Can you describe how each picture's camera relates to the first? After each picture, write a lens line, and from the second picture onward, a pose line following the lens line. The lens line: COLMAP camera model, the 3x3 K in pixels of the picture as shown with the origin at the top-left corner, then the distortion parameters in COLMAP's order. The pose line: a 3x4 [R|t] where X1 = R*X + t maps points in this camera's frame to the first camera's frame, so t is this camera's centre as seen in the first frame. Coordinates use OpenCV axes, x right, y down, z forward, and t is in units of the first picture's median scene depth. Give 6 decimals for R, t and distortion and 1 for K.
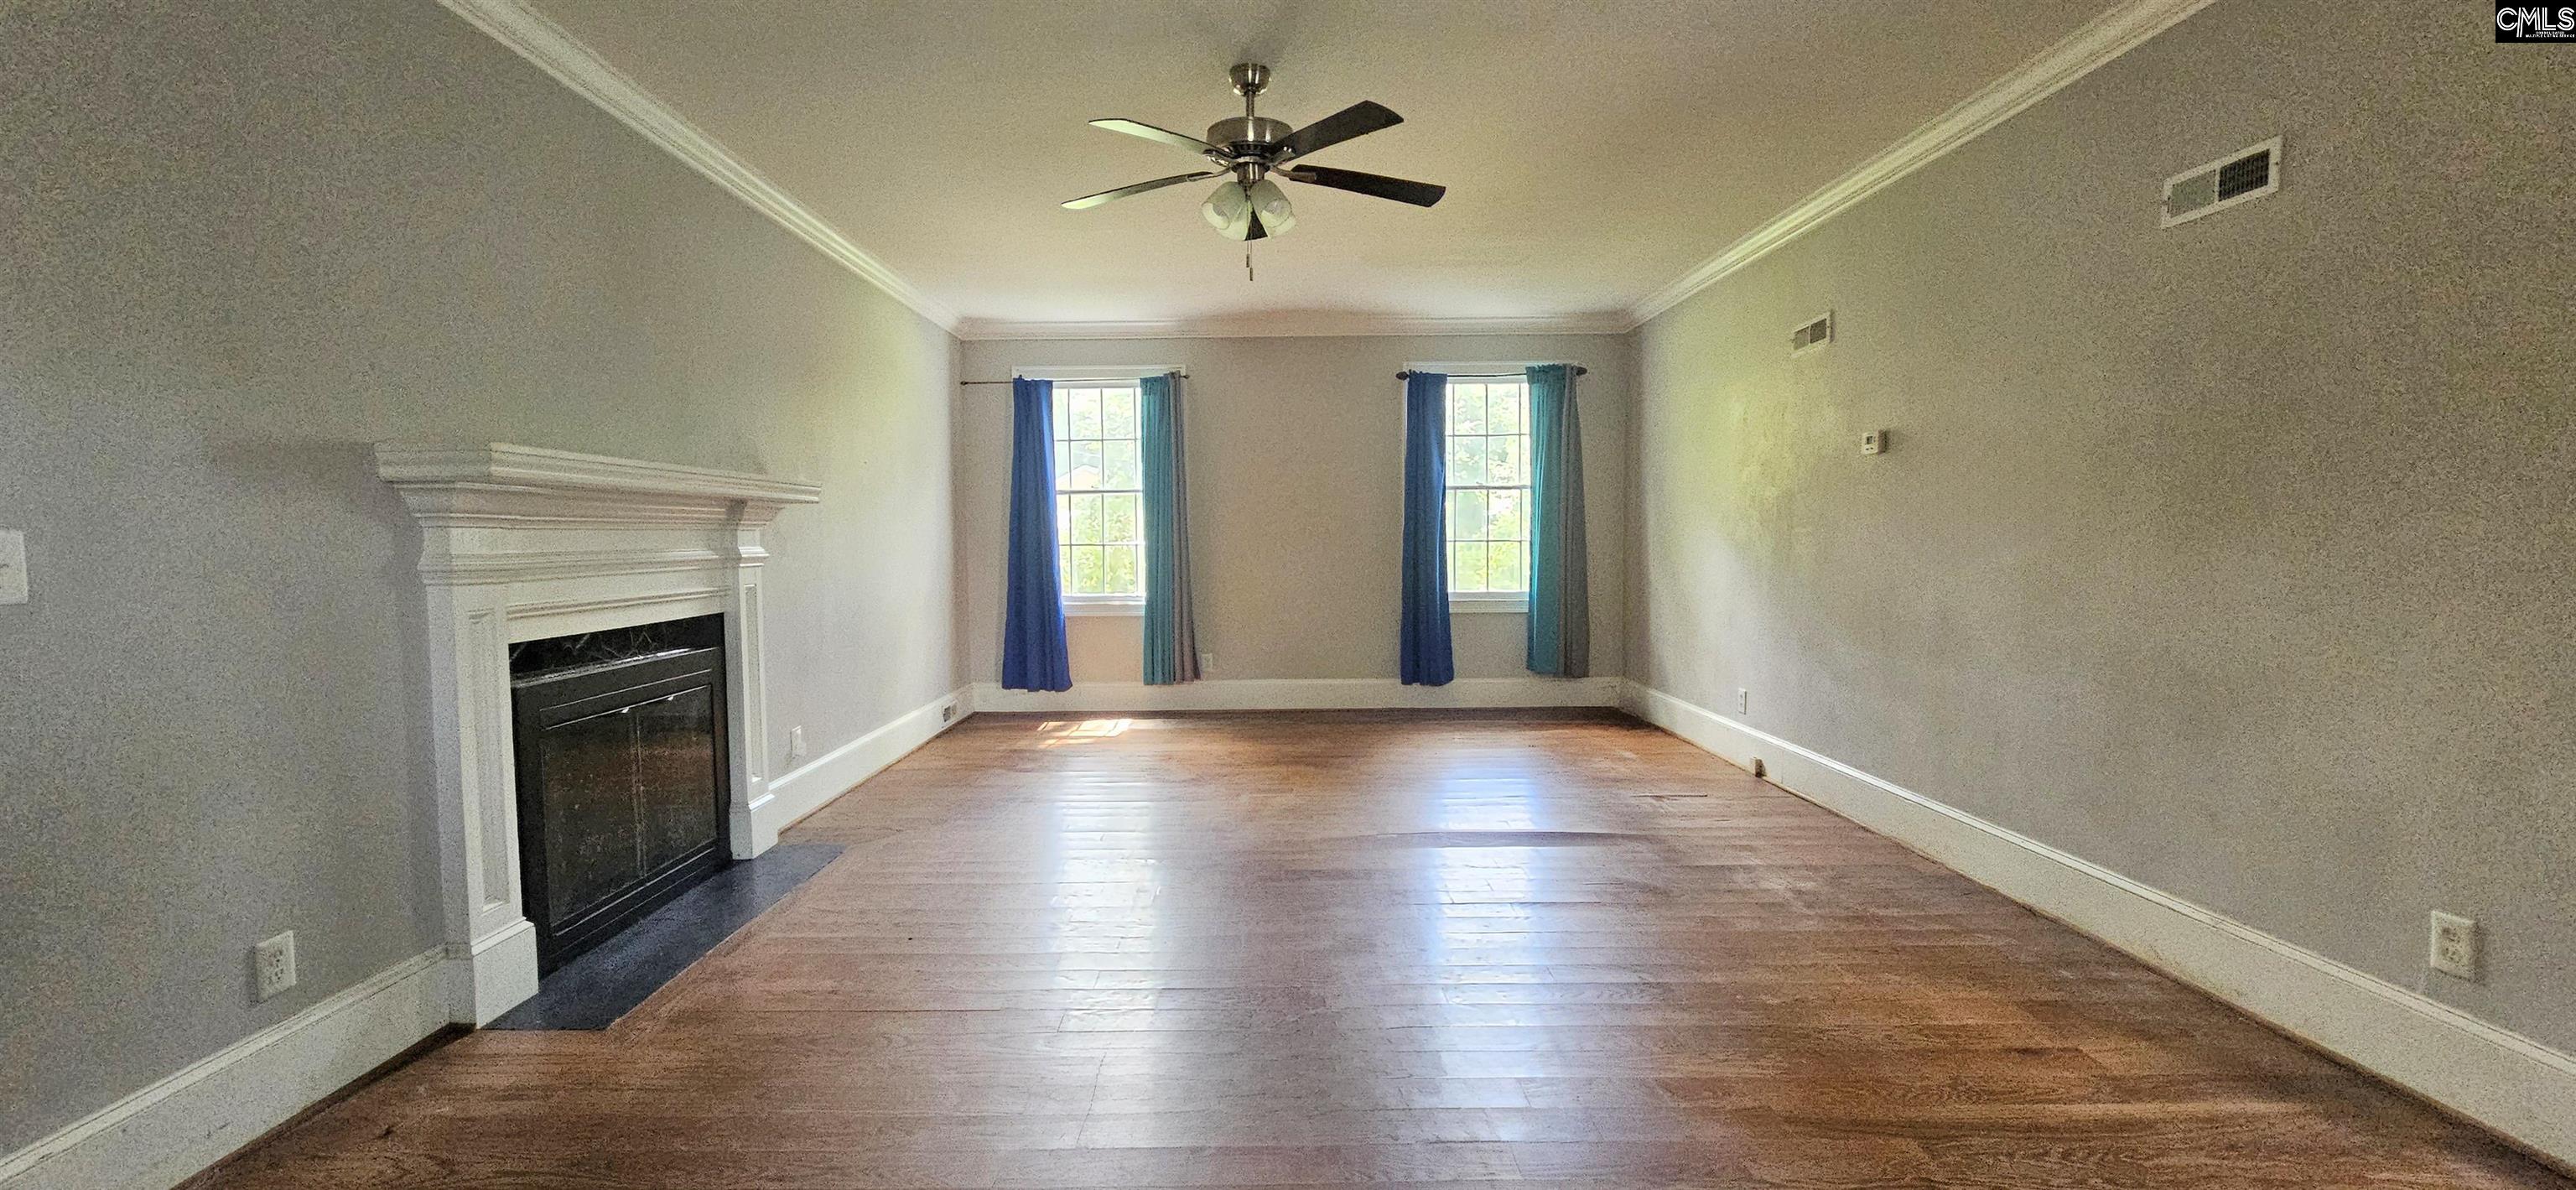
lens RADIAL K [[1050.2, 0, 1261.8], [0, 1050.2, 597.1], [0, 0, 1]] dist [-0.003602, -0.000364]
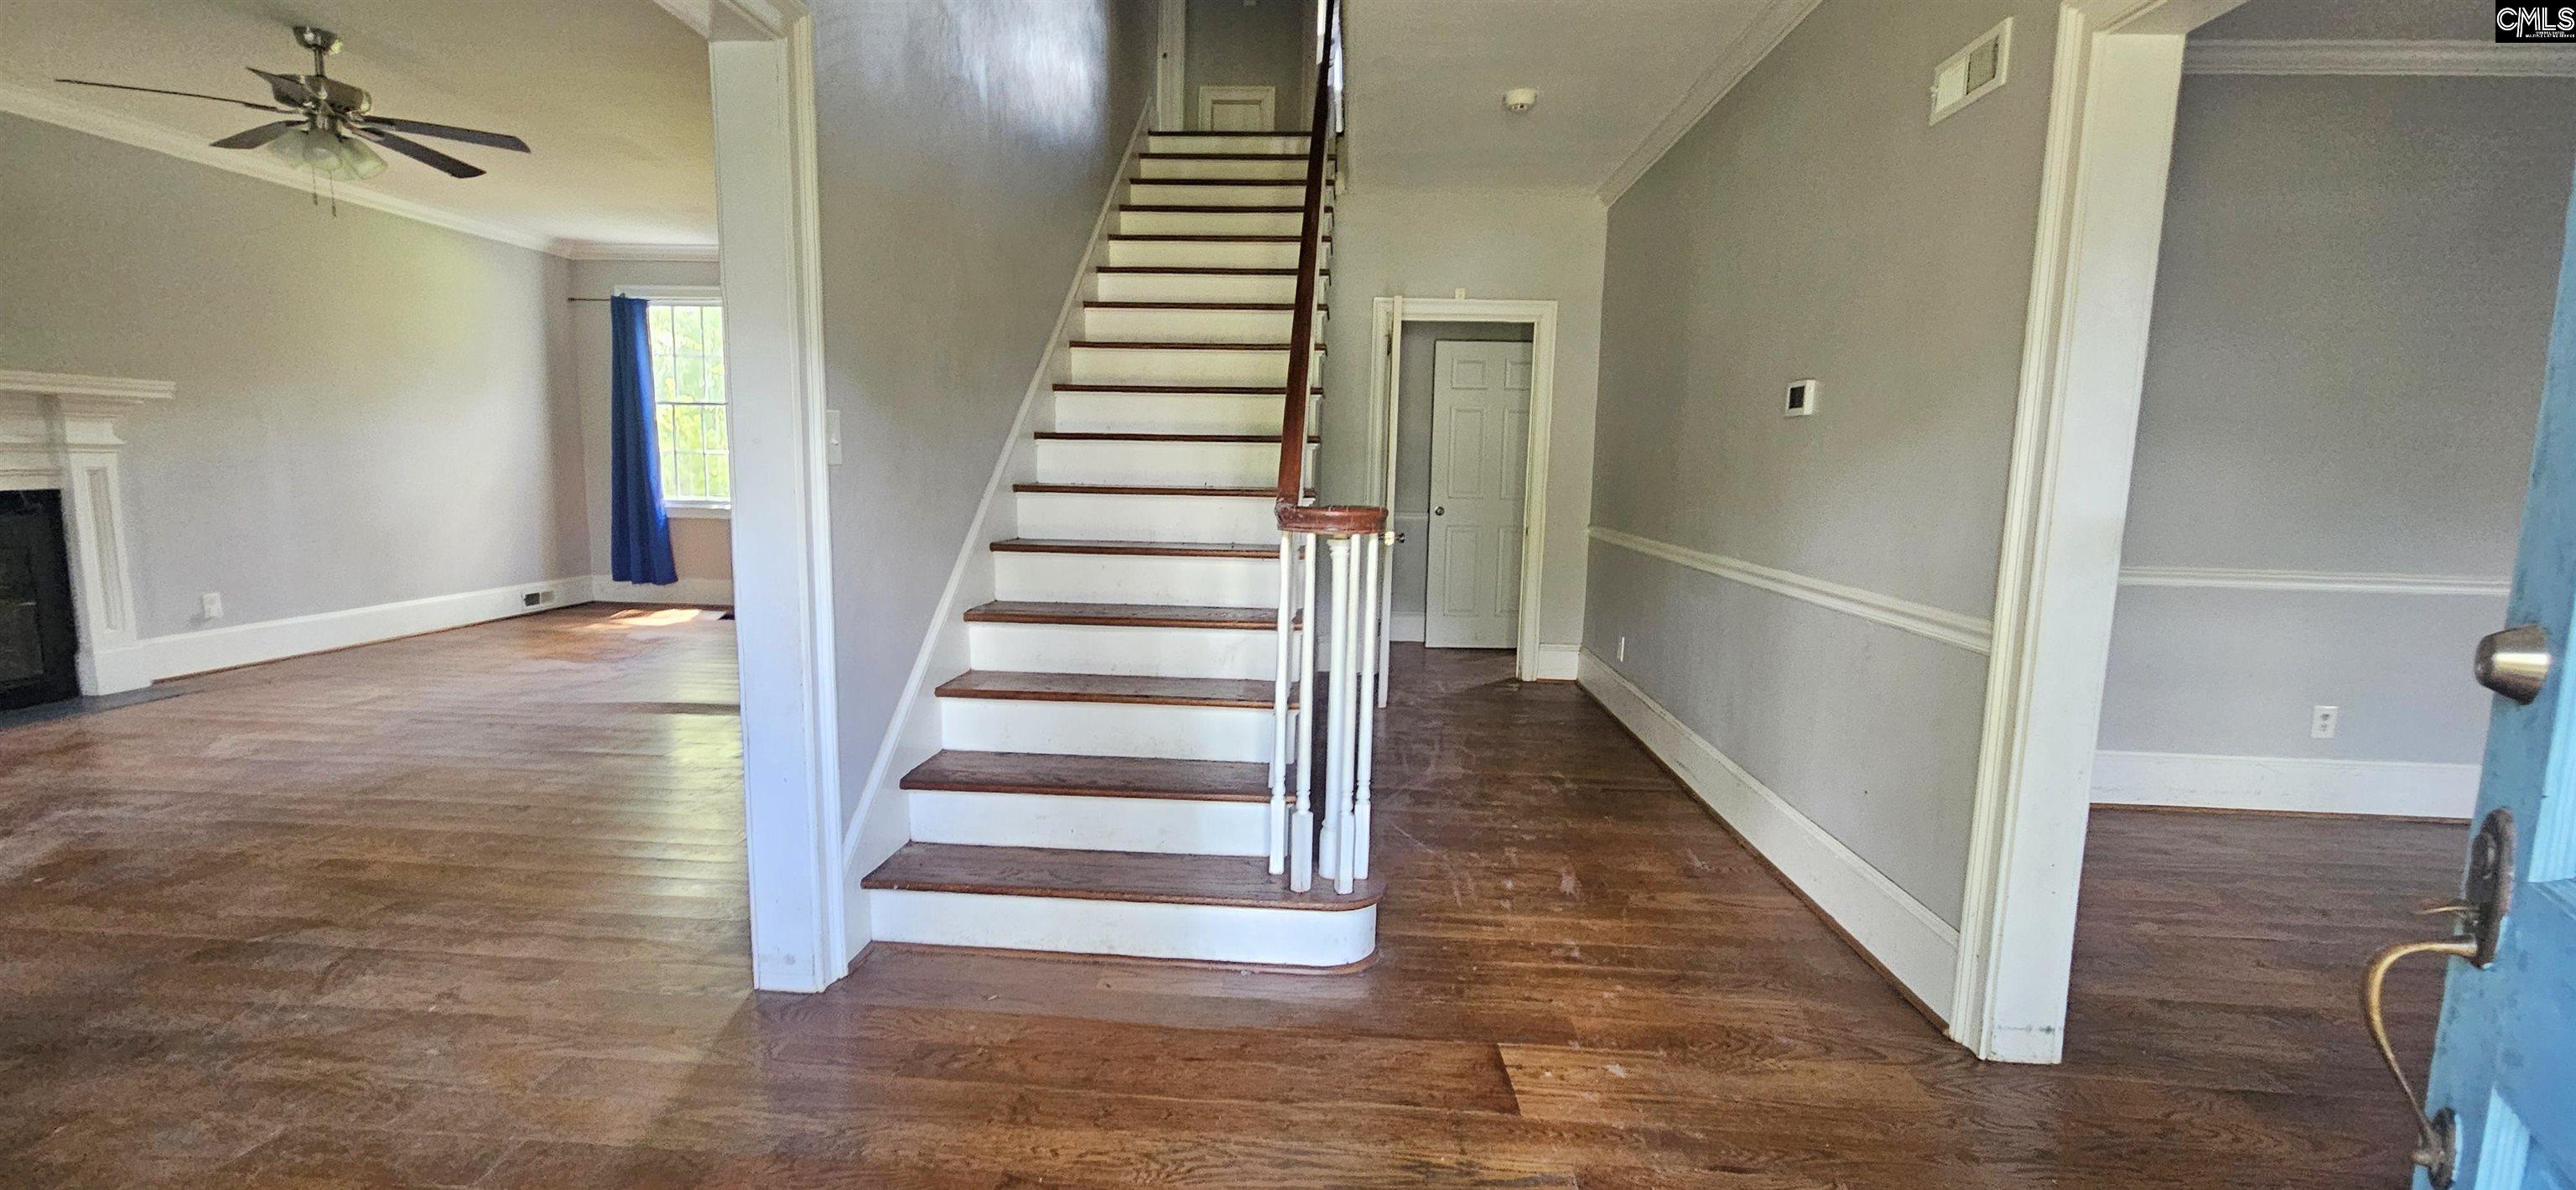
lens RADIAL K [[1050.2, 0, 1261.8], [0, 1050.2, 597.1], [0, 0, 1]] dist [-0.003602, -0.000364]
pose [[0.997642, 0.039511, -0.056115, 0.907660], [-0.035576, 0.996950, 0.069468, 0.006391], [0.058688, -0.067307, 0.996005, -0.118066]]
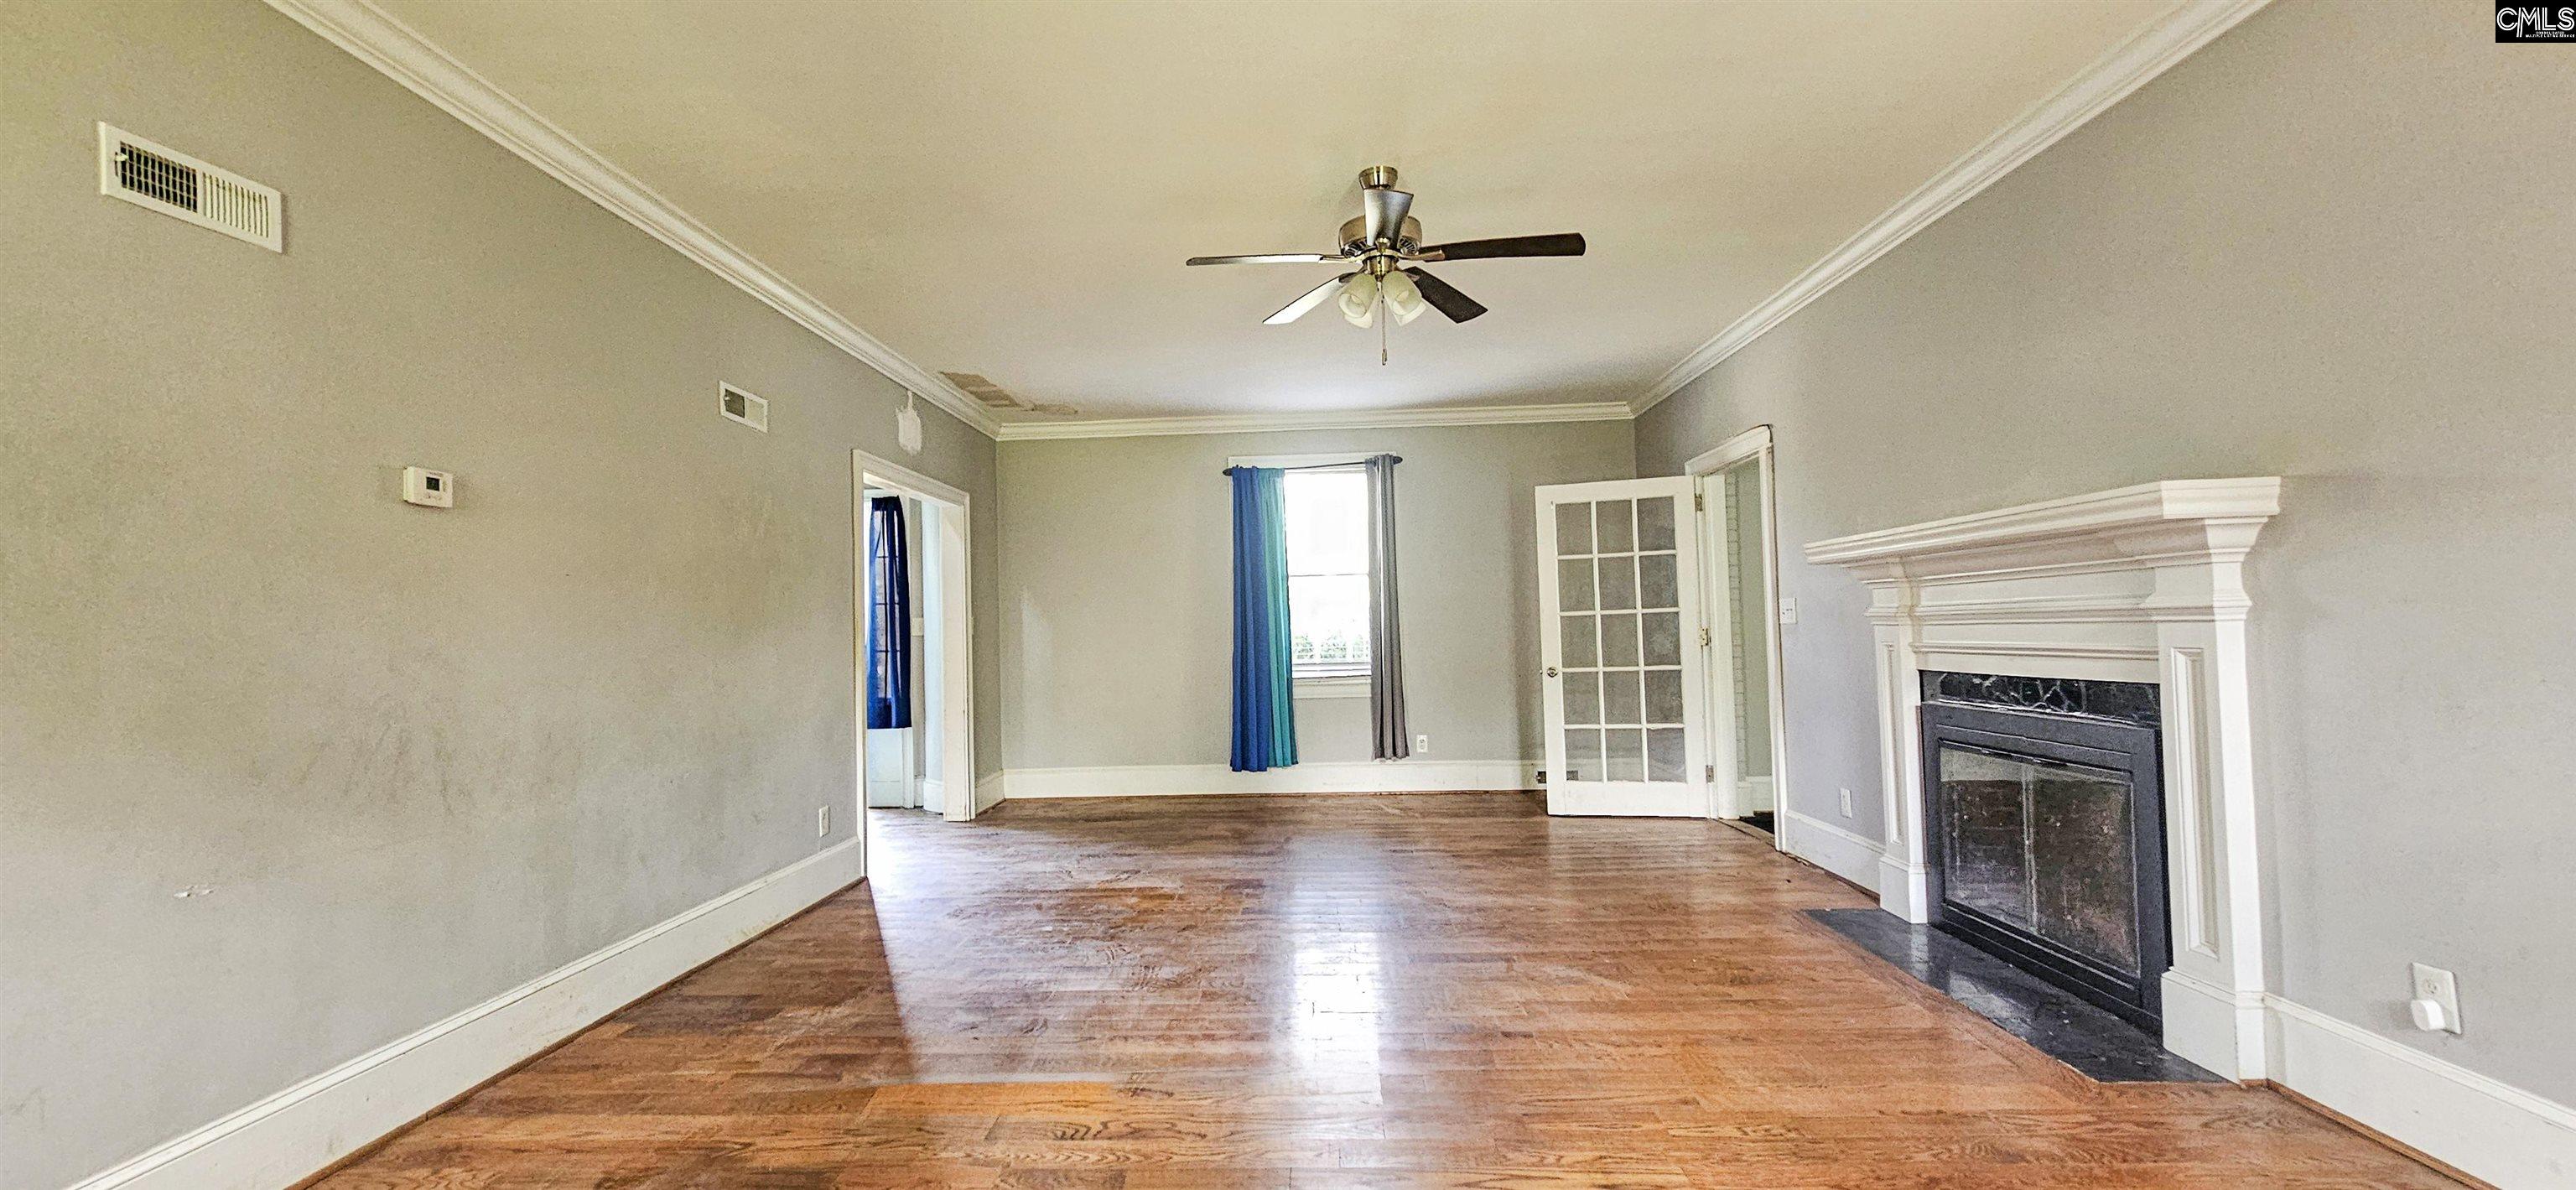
lens RADIAL K [[1050.2, 0, 1261.8], [0, 1050.2, 597.1], [0, 0, 1]] dist [-0.003602, -0.000364]
pose [[-0.998430, 0.037476, 0.041641, 0.063192], [0.038515, 0.998959, 0.024447, -0.081935], [-0.040681, 0.026012, -0.998834, 1.681455]]
